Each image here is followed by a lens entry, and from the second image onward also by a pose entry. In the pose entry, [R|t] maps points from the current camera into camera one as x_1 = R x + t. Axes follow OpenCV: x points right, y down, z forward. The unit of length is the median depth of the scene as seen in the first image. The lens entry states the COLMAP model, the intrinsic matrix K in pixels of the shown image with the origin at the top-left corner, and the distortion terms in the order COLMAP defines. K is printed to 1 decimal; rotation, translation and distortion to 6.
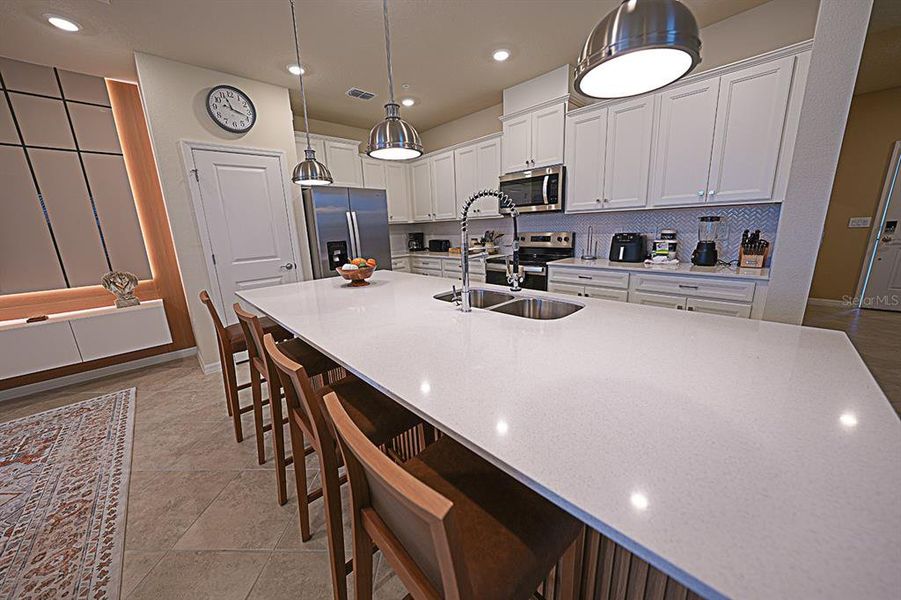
lens RADIAL K [[307.9, 0, 452.2], [0, 307.9, 297.5], [0, 0, 1]] dist [-0.022946, 0.000147]
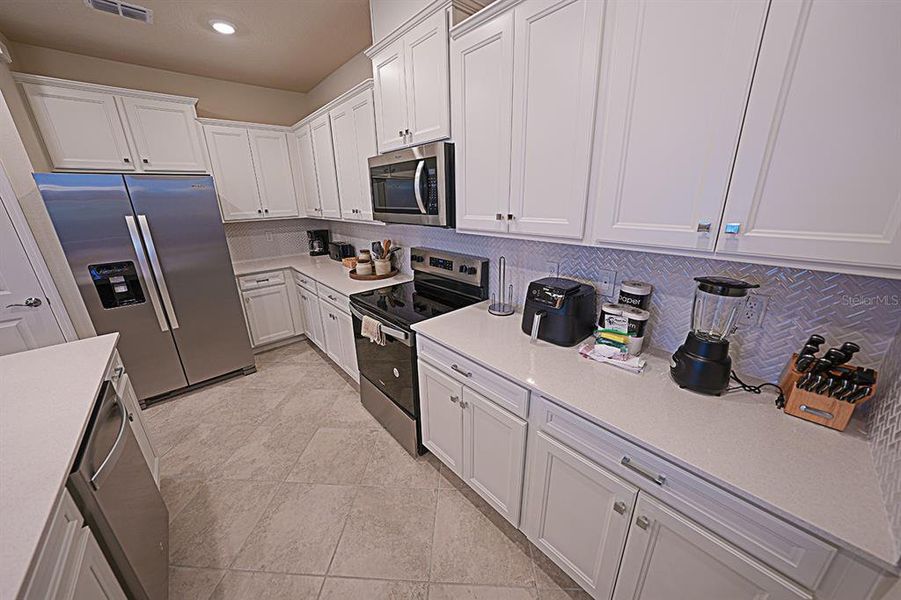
lens RADIAL K [[307.9, 0, 452.2], [0, 307.9, 297.5], [0, 0, 1]] dist [-0.022946, 0.000147]
pose [[0.998701, 0.035942, -0.036105, 0.424815], [-0.032586, 0.995447, 0.089576, -0.228418], [0.039161, -0.088283, 0.995325, 0.488253]]
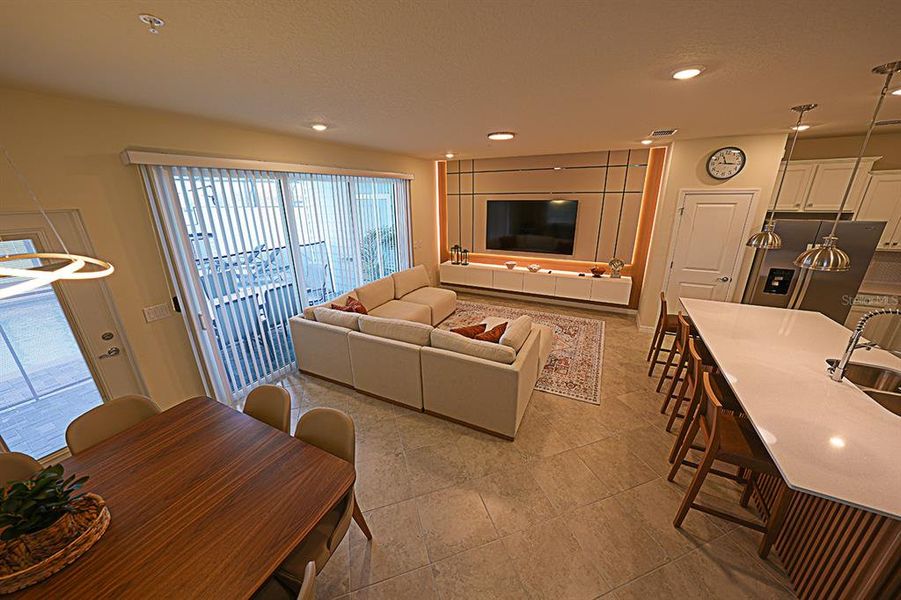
lens RADIAL K [[316.8, 0, 449.0], [0, 316.8, 284.6], [0, 0, 1]] dist [-0.000573, 0.000027]
pose [[0.323359, 0.295750, -0.898872, 0.317718], [-0.217130, 0.947749, 0.233722, -0.160583], [0.921028, 0.119596, 0.370680, -0.619376]]
